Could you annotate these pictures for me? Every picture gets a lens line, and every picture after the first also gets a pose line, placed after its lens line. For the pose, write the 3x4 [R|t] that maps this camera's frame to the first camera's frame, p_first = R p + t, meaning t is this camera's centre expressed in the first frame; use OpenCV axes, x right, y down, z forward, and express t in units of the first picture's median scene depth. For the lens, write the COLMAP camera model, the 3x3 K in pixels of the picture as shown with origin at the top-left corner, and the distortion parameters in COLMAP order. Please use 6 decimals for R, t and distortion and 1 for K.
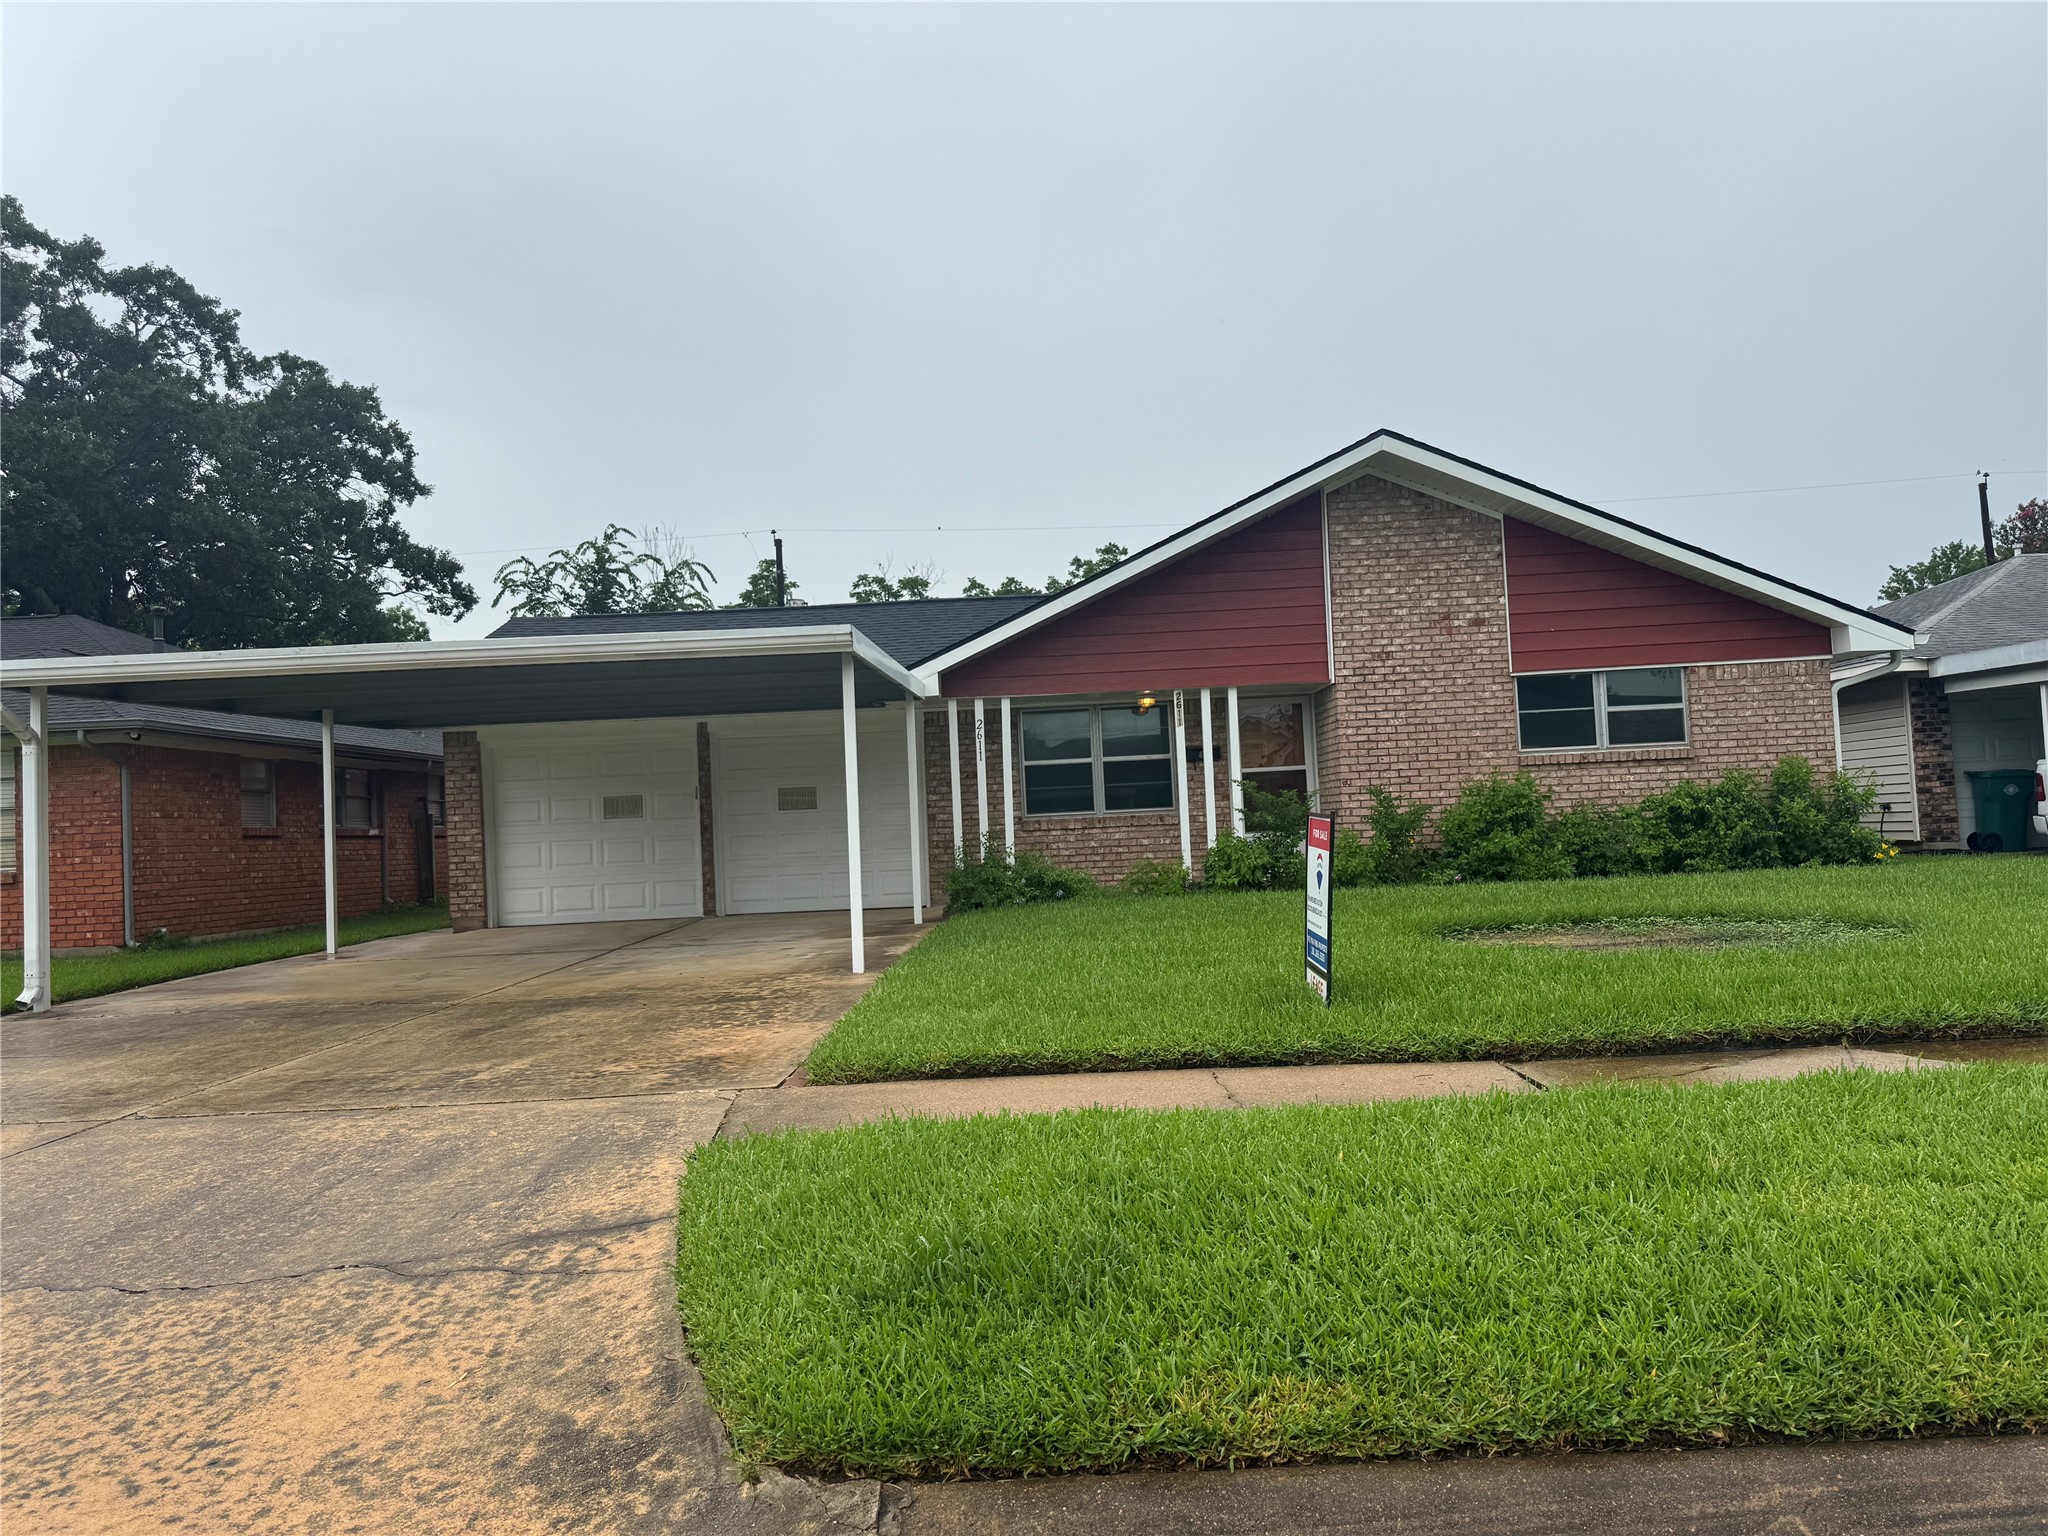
lens RADIAL K [[1443.2, 0, 1025.7], [0, 1443.2, 774.1], [0, 0, 1]] dist [0.066132, -0.072581]
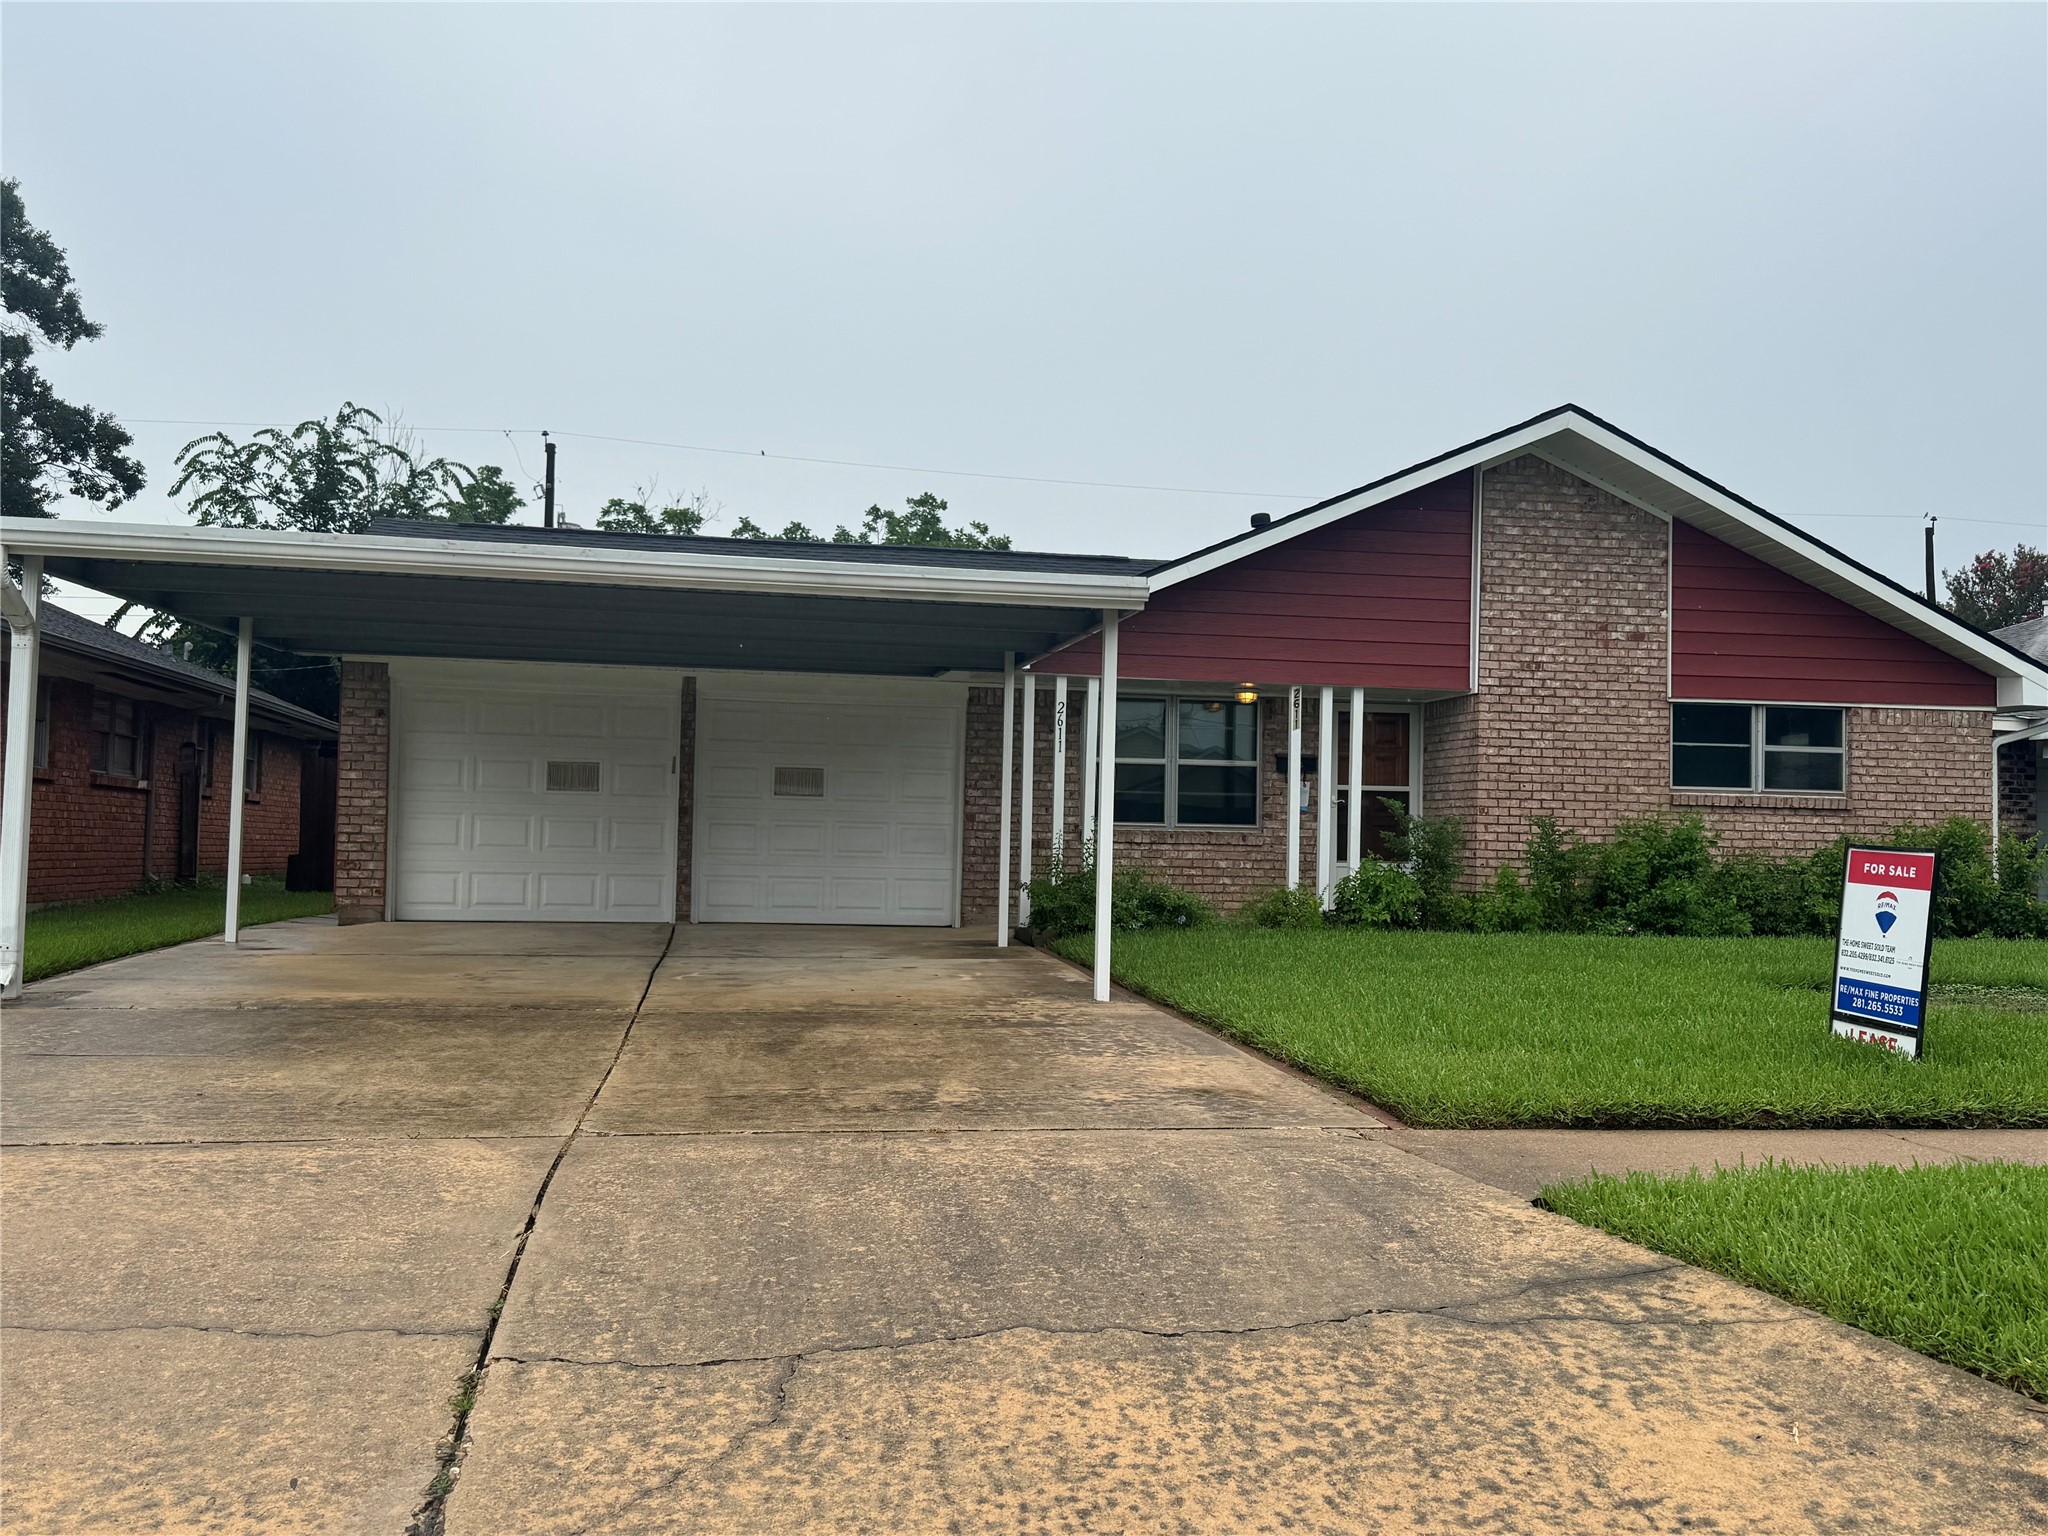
lens RADIAL K [[1789.5, 0, 1028.5], [0, 1789.5, 774.8], [0, 0, 1]] dist [0.070952, -0.113828]
pose [[0.980367, 0.073743, 0.182875, -0.236412], [-0.073182, 0.997270, -0.009824, 0.014980], [-0.183100, -0.003753, 0.983087, 0.006820]]
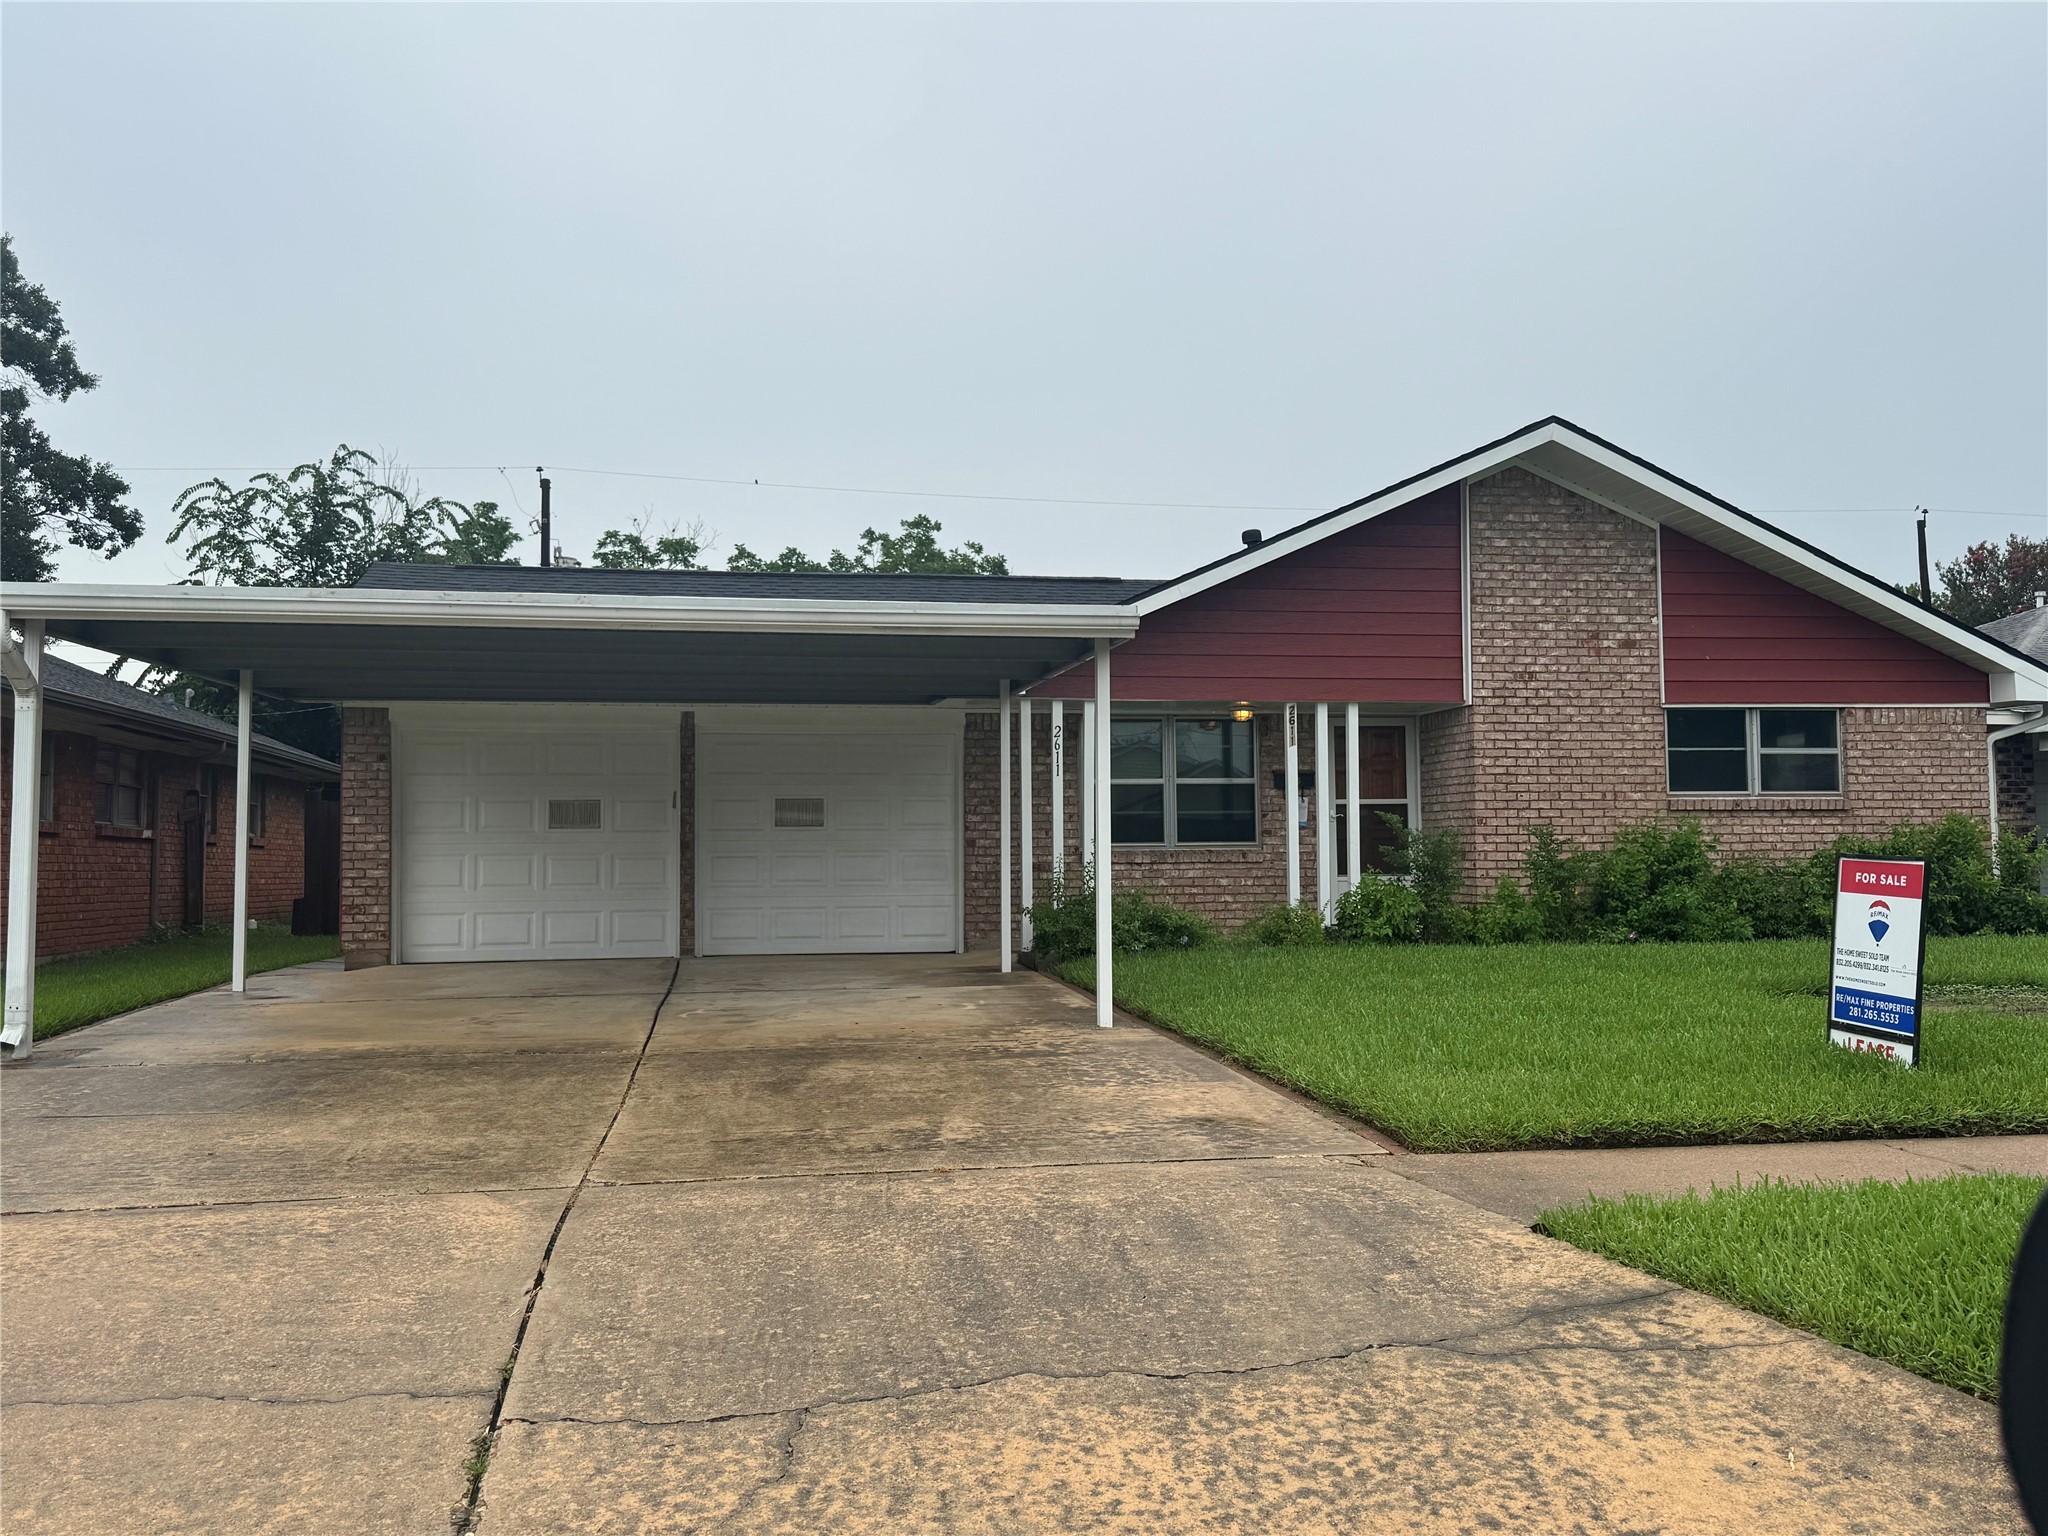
lens RADIAL K [[1789.3, 0, 1025.0], [0, 1789.3, 759.3], [0, 0, 1]] dist [0.071729, -0.115423]
pose [[0.982745, 0.047519, 0.178759, -0.235397], [-0.043417, 0.998698, -0.026795, 0.009404], [-0.179799, 0.018572, 0.983528, 0.001494]]
